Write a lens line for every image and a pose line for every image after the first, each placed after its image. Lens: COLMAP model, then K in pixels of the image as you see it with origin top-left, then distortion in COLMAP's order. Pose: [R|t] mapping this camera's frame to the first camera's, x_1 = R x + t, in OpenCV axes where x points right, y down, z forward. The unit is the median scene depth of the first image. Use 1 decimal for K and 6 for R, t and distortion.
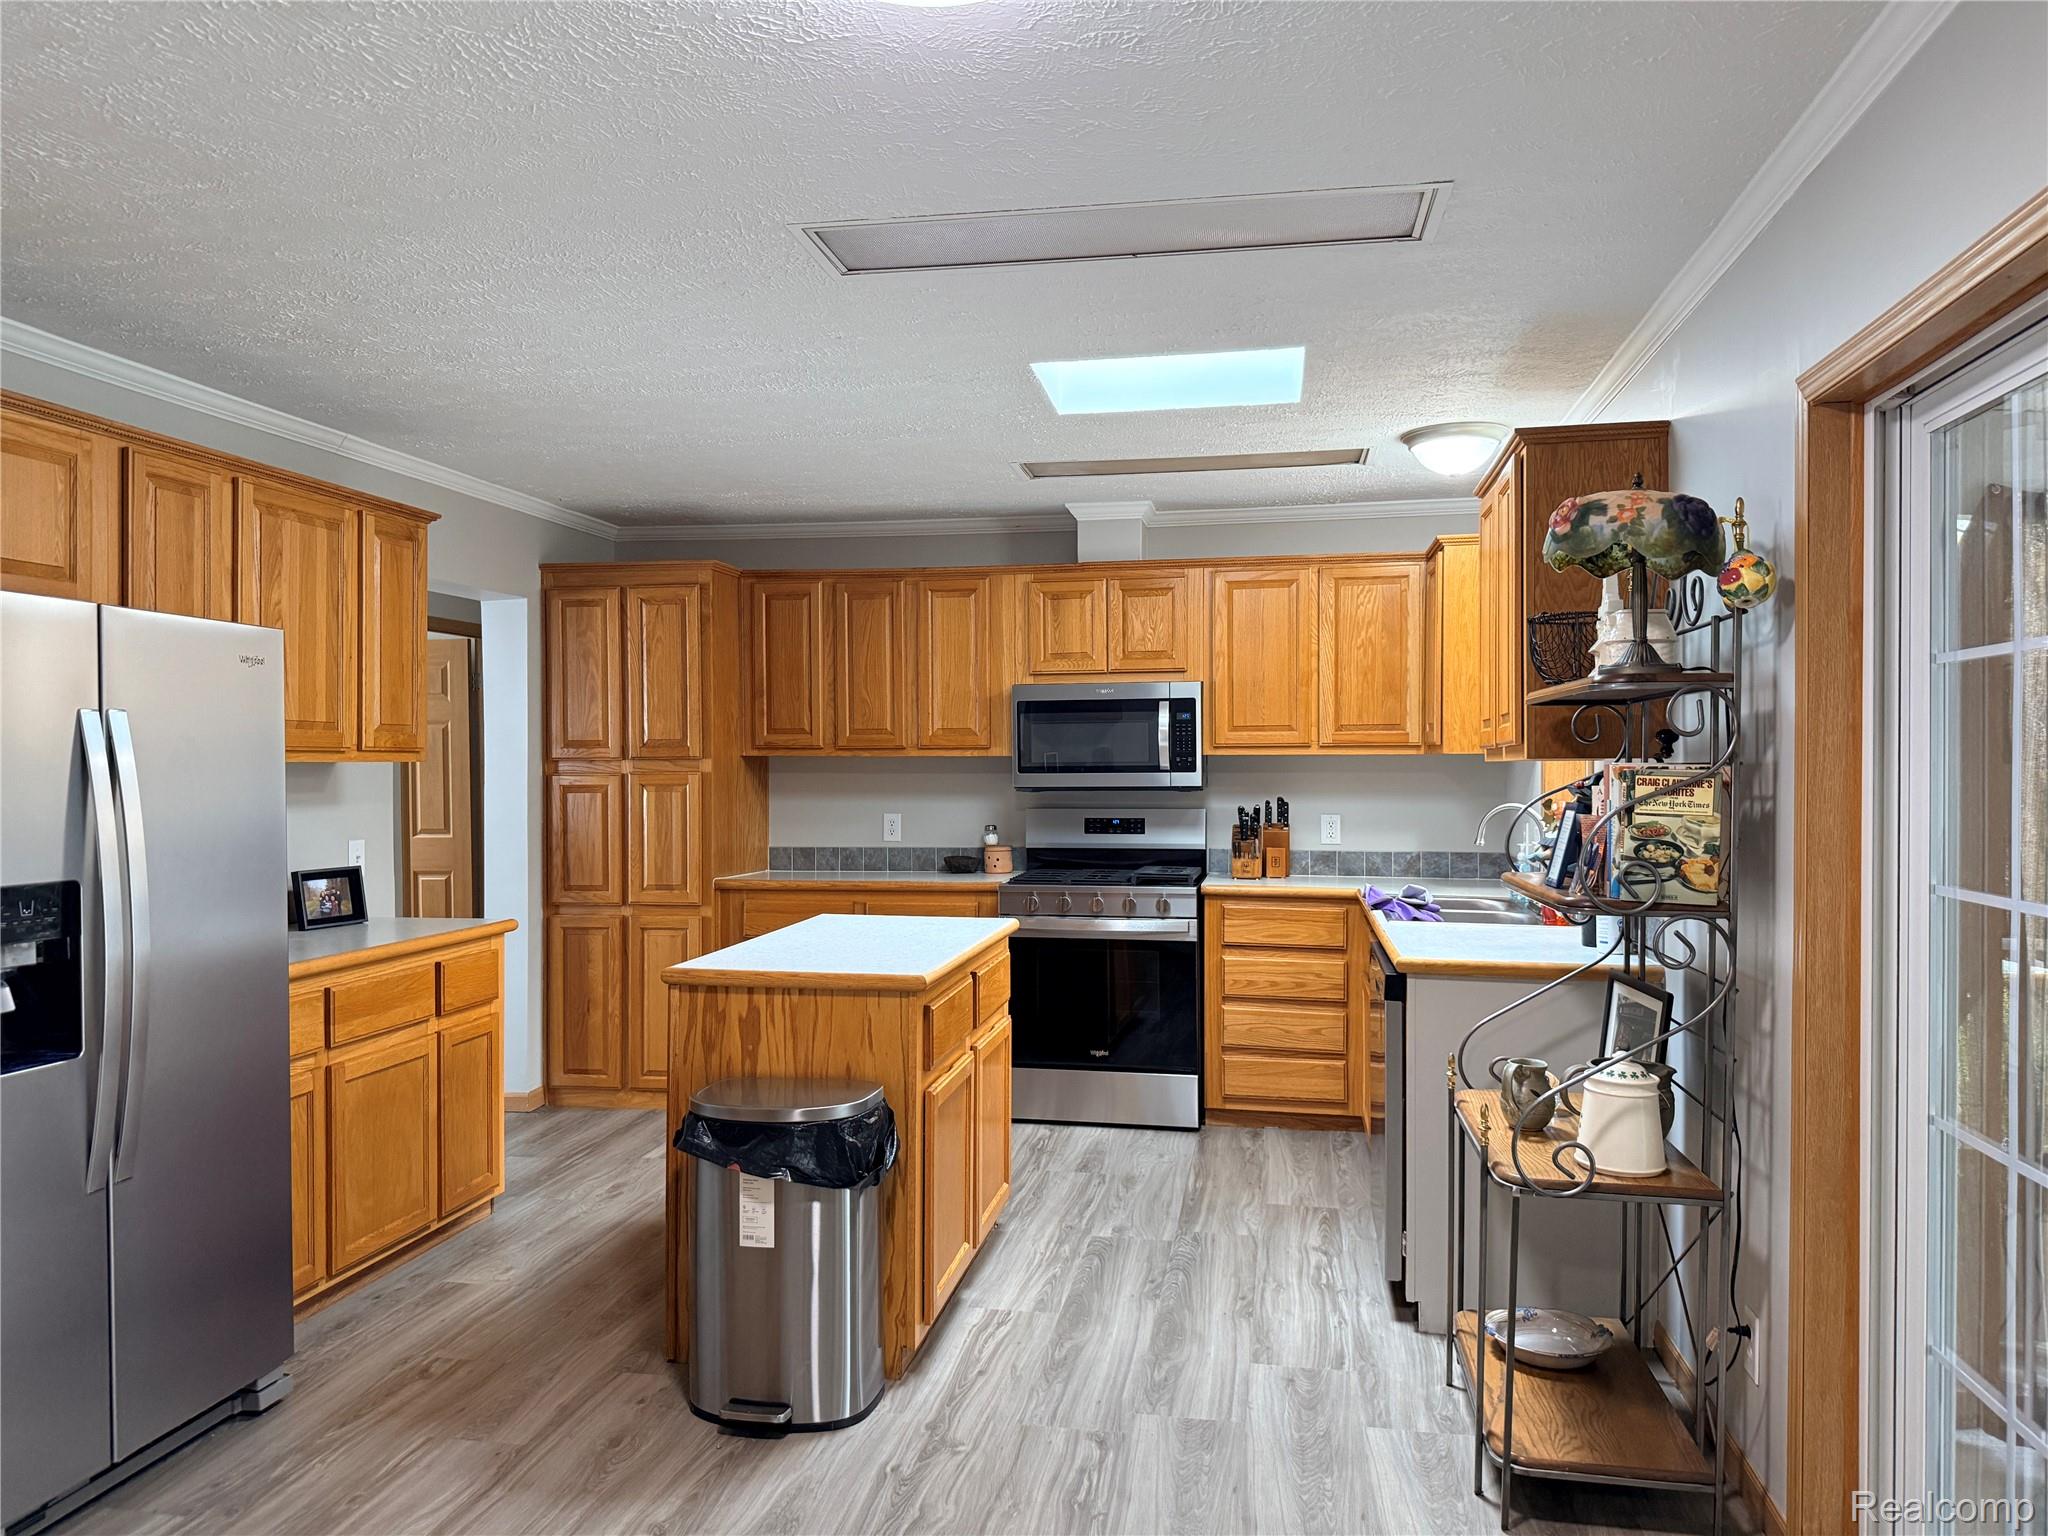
lens RADIAL K [[1439.5, 0, 1014.9], [0, 1439.5, 769.7], [0, 0, 1]] dist [-0.003755, -0.016587]
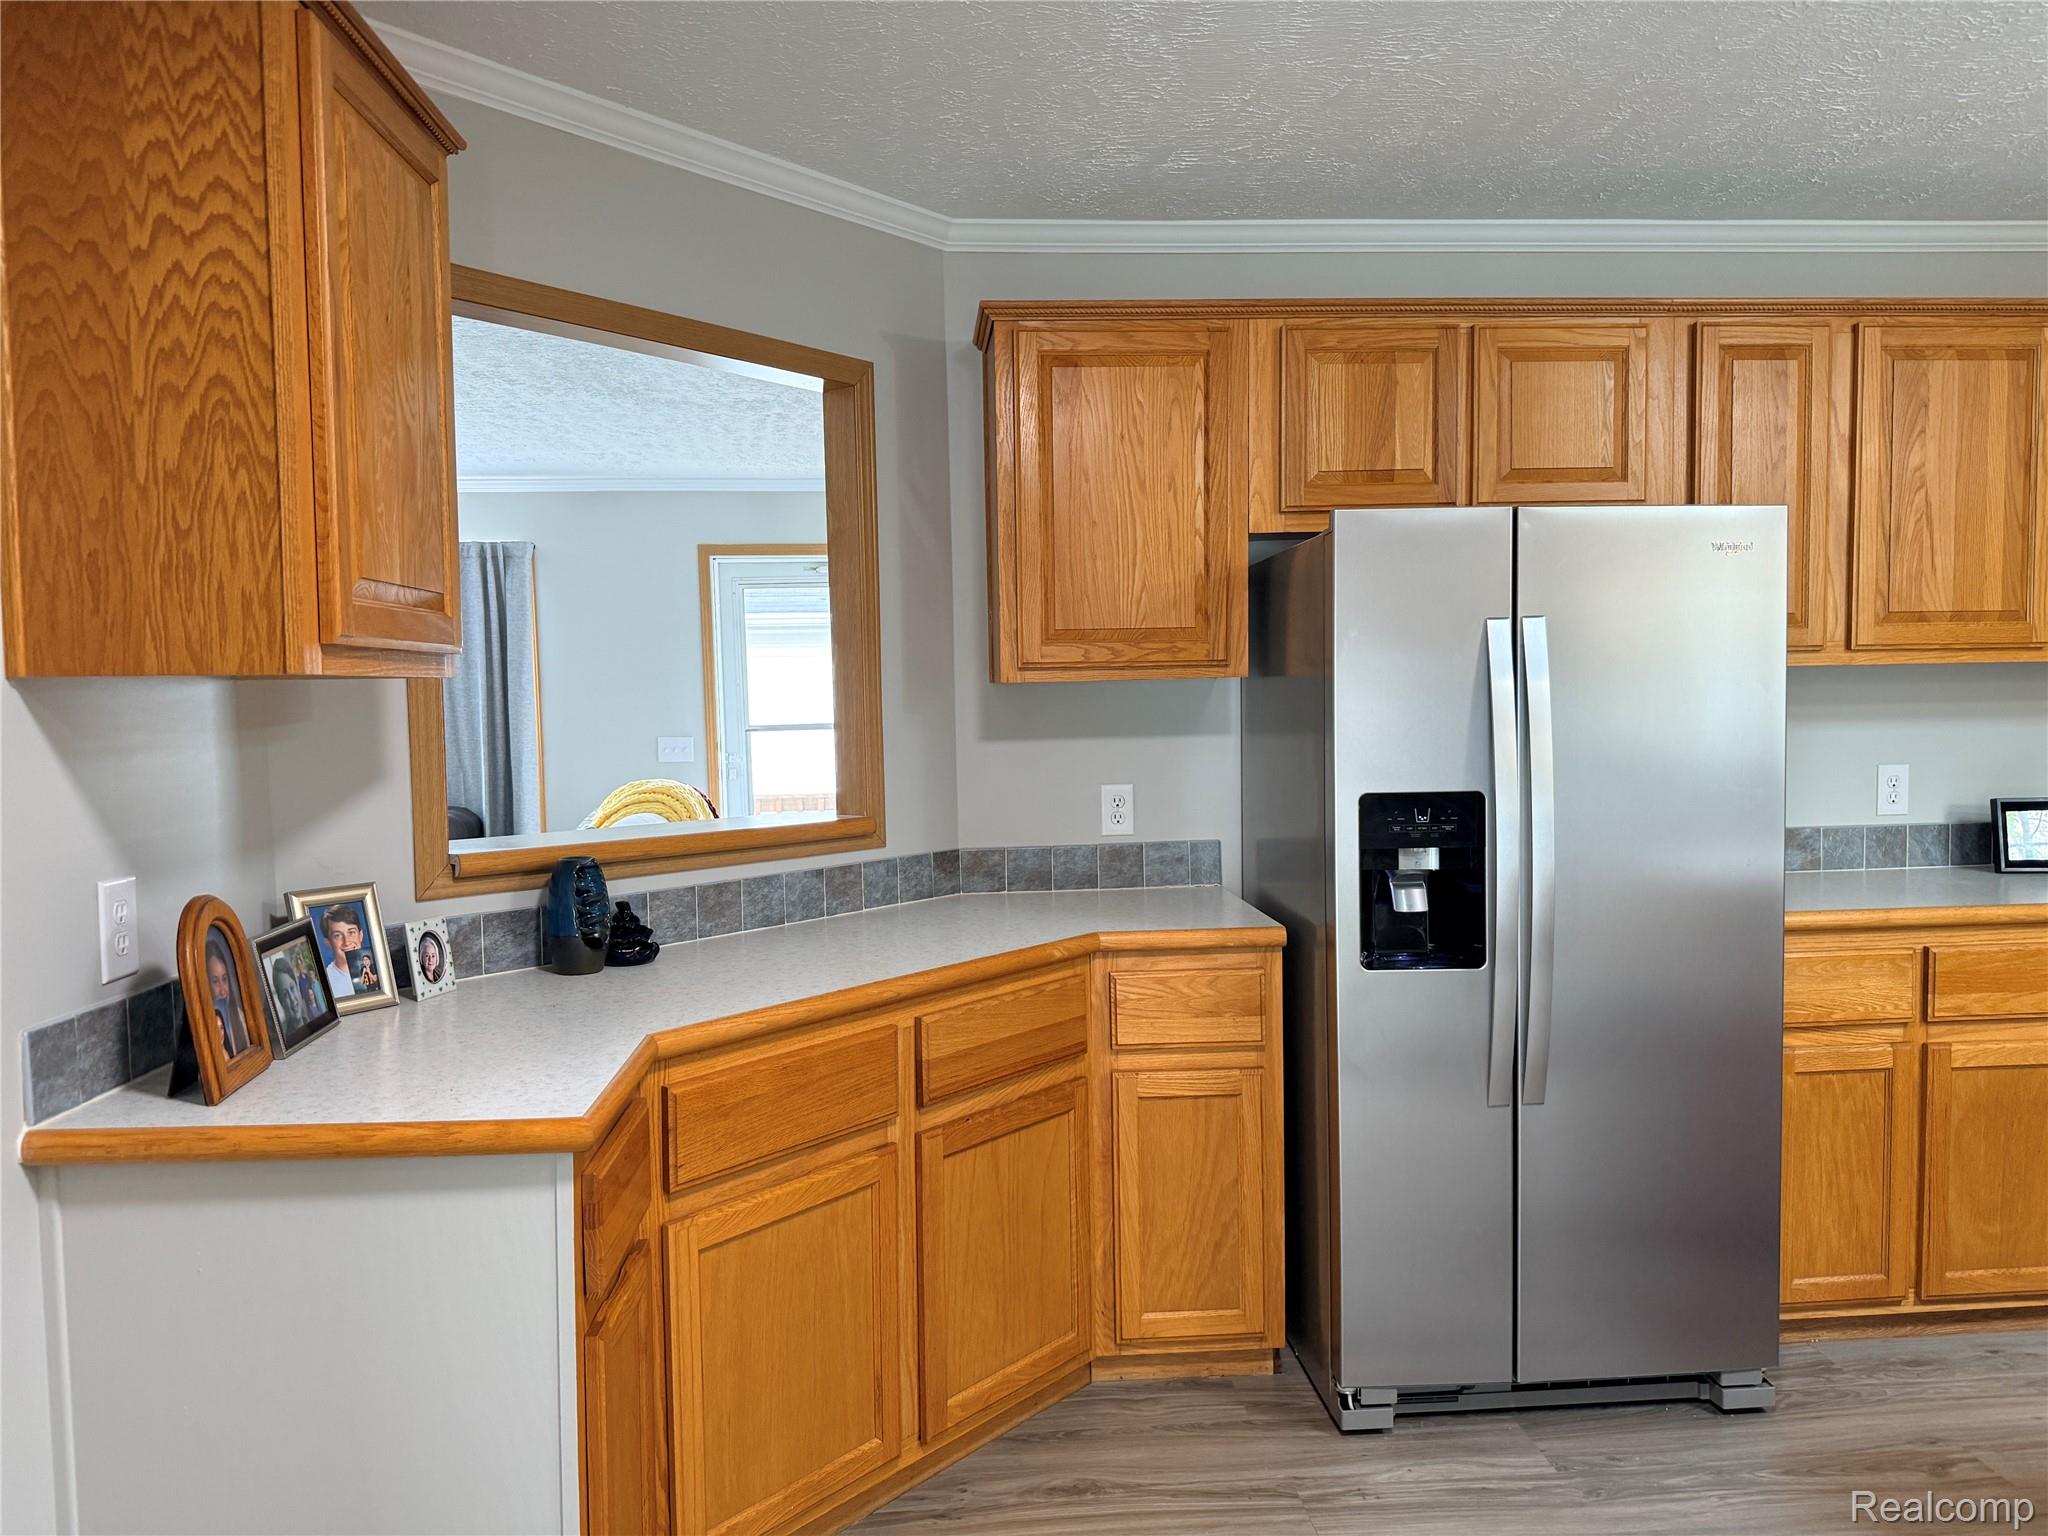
lens RADIAL K [[1439.5, 0, 1018.6], [0, 1439.5, 768.1], [0, 0, 1]] dist [-0.003755, -0.016587]
pose [[0.249428, 0.057319, -0.966695, 0.184423], [0.012085, 0.997985, 0.062292, -0.003604], [0.968318, -0.027220, 0.248233, 0.362185]]
